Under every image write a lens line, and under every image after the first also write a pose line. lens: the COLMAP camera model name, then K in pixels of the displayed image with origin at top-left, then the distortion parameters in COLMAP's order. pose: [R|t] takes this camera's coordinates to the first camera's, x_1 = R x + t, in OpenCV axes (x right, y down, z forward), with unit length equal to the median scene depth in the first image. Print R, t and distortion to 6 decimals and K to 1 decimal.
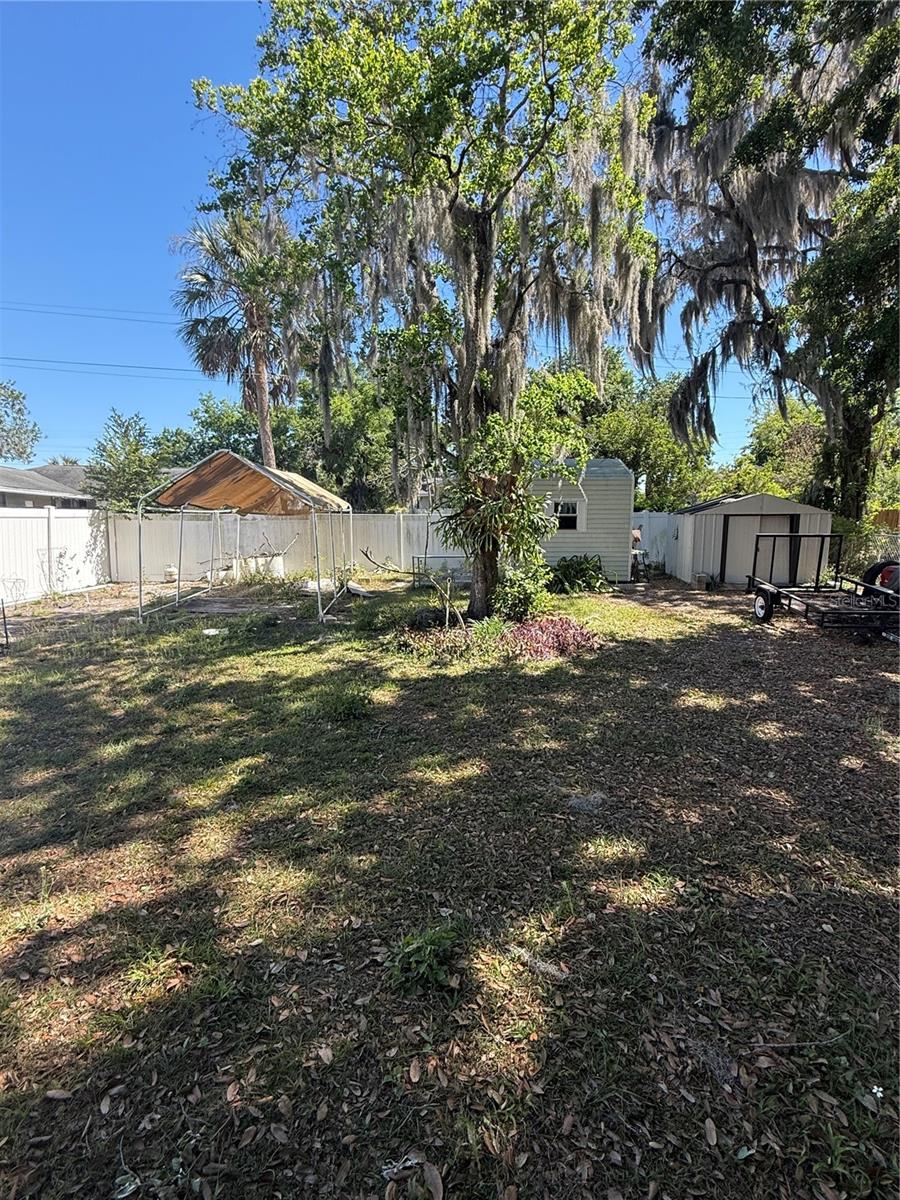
lens RADIAL K [[591.9, 0, 448.7], [0, 591.9, 603.8], [0, 0, 1]] dist [-0.005135, -0.000050]
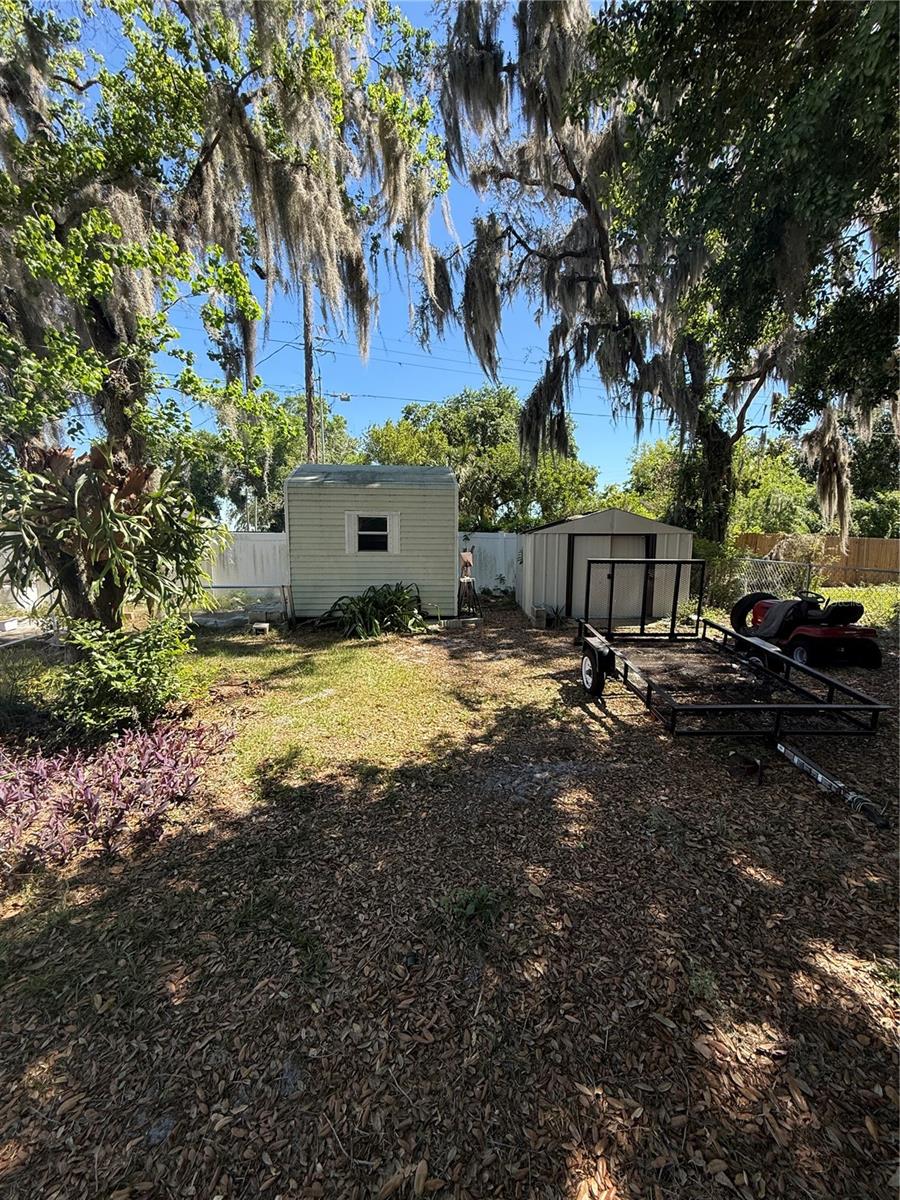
lens RADIAL K [[482.6, 0, 450.5], [0, 482.6, 596.4], [0, 0, 1]] dist [0.004494, 0.000130]
pose [[0.994857, -0.004551, 0.101188, 0.220418], [0.007436, 0.999576, -0.028151, -0.043874], [-0.101017, 0.028758, 0.994469, 0.330086]]
